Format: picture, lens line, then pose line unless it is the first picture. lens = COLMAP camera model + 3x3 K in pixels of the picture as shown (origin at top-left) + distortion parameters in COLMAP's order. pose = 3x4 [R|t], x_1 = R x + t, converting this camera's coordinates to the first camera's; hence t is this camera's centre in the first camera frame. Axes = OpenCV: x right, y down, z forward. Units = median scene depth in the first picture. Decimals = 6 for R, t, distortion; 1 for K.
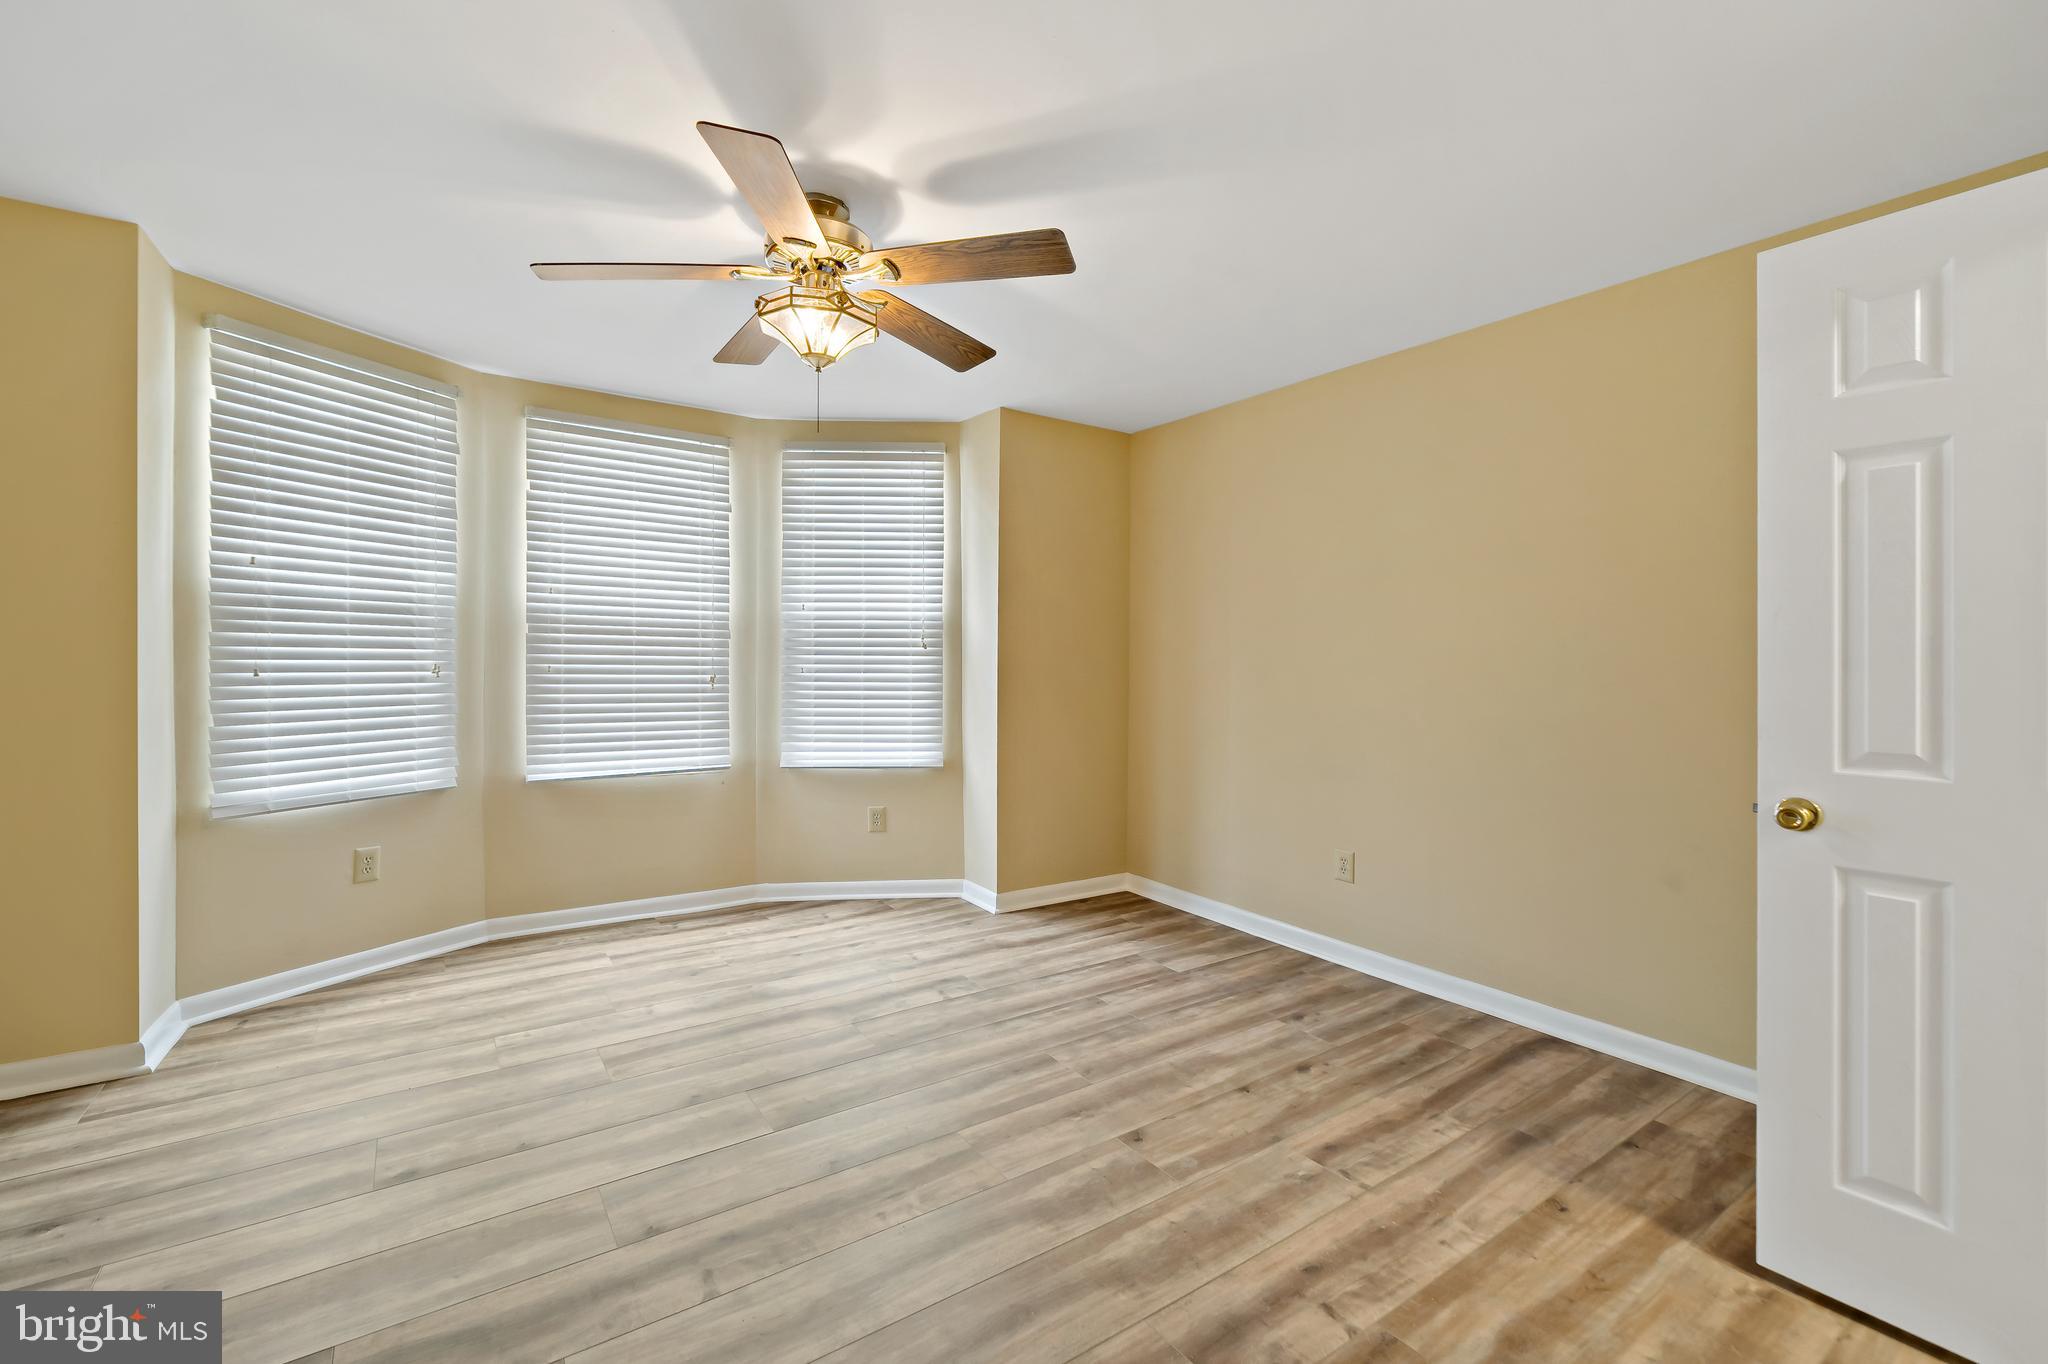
lens RADIAL K [[851.5, 0, 925.2], [0, 851.5, 650.2], [0, 0, 1]] dist [-0.002269, -0.000239]
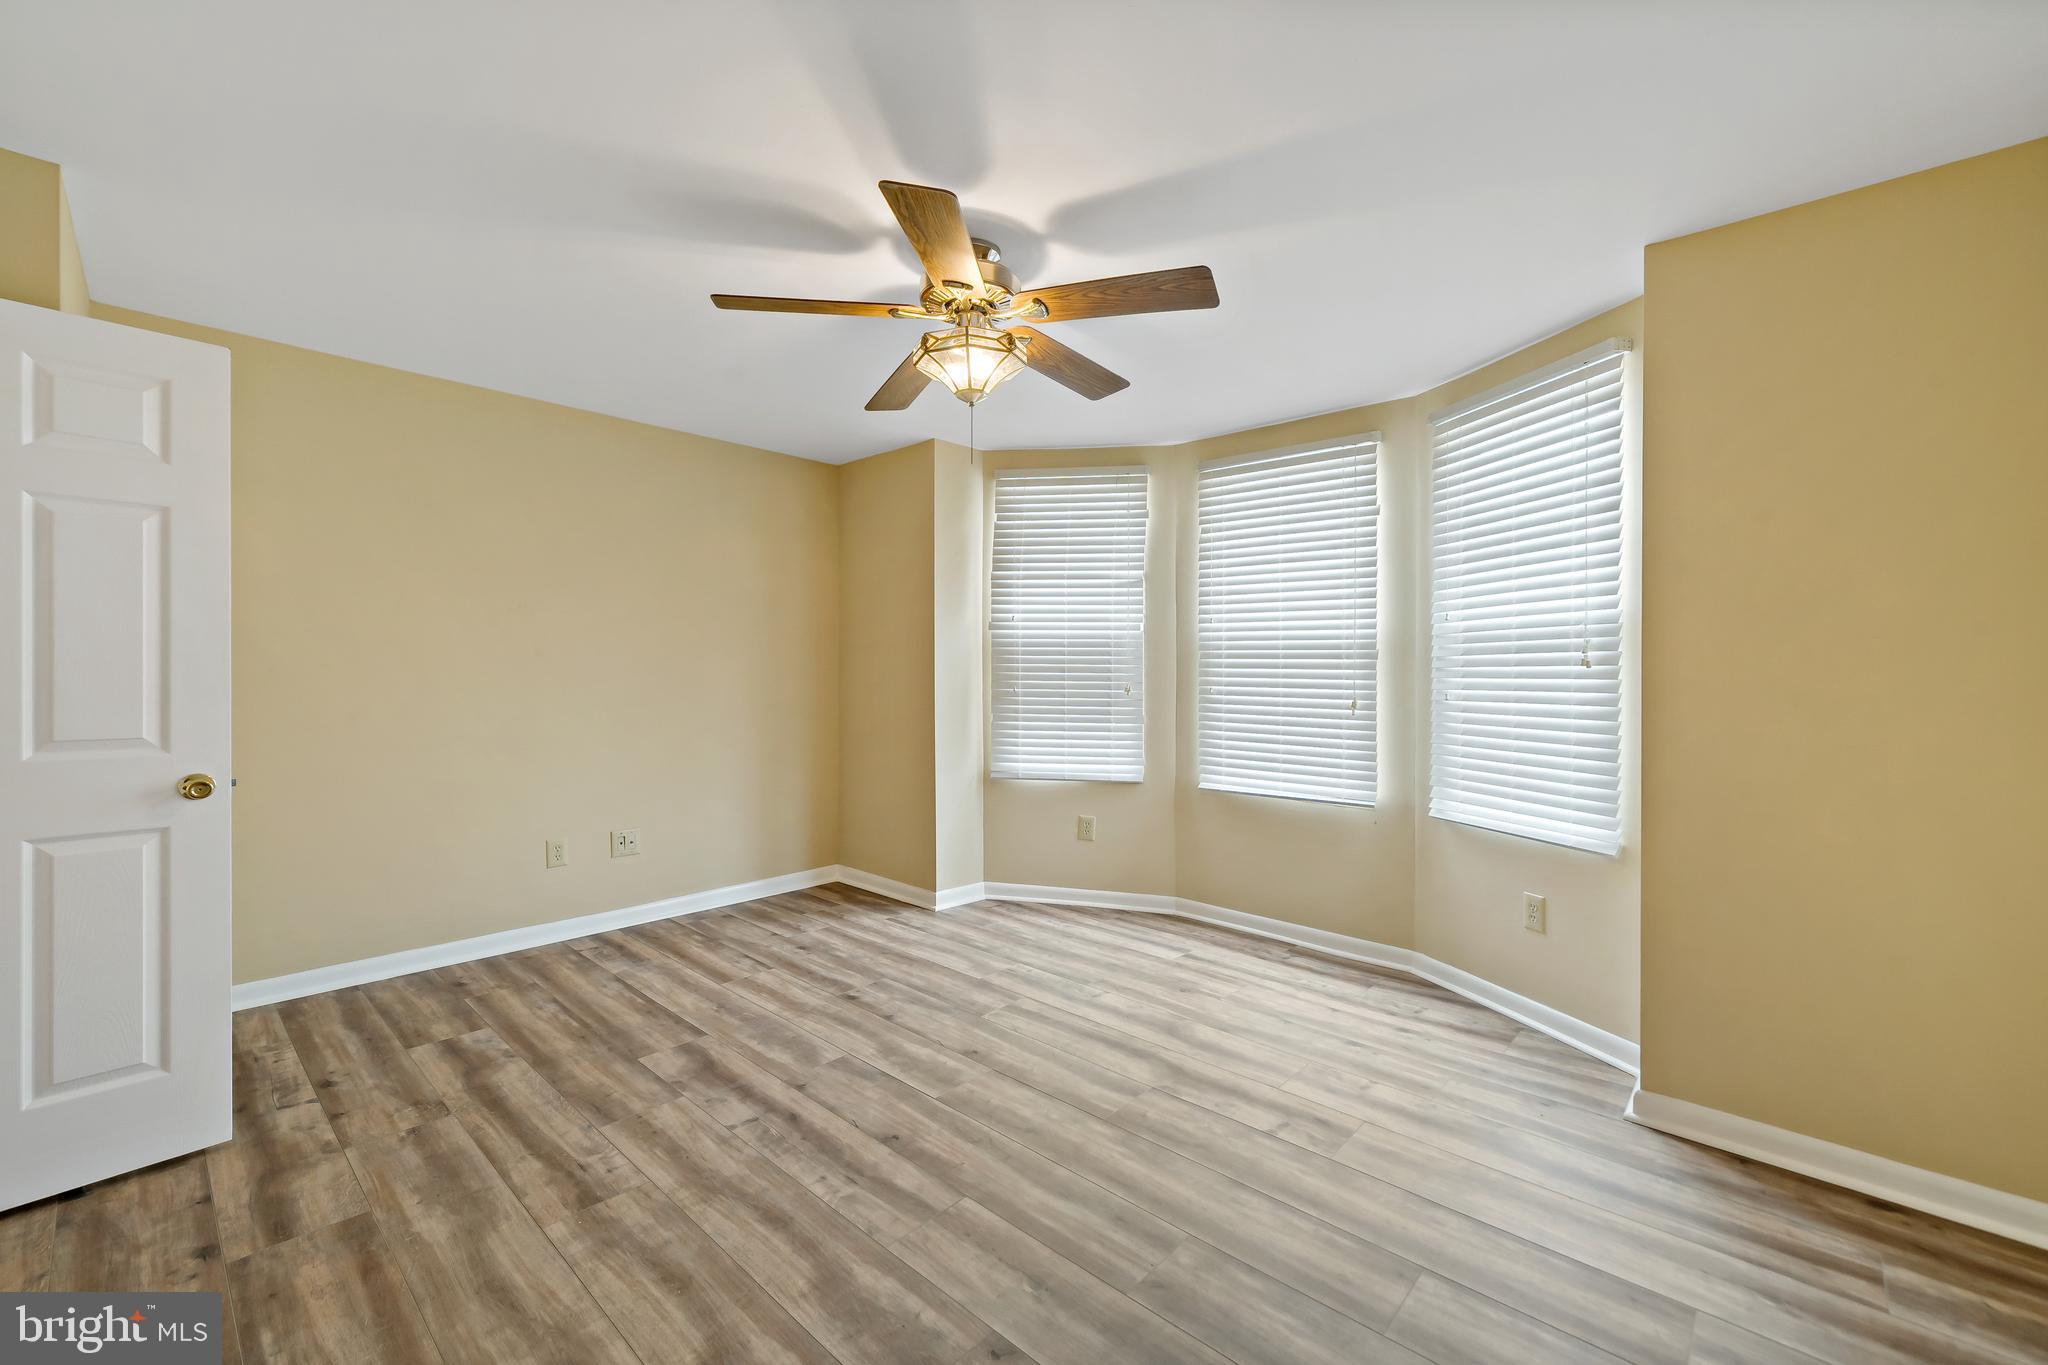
lens RADIAL K [[803.0, 0, 1046.1], [0, 803.0, 679.2], [0, 0, 1]] dist [-0.000891, 0.000051]
pose [[0.301643, -0.001039, -0.953420, 0.556698], [0.002555, 0.999997, -0.000282, 0.007591], [0.953417, -0.002351, 0.301645, 0.519062]]
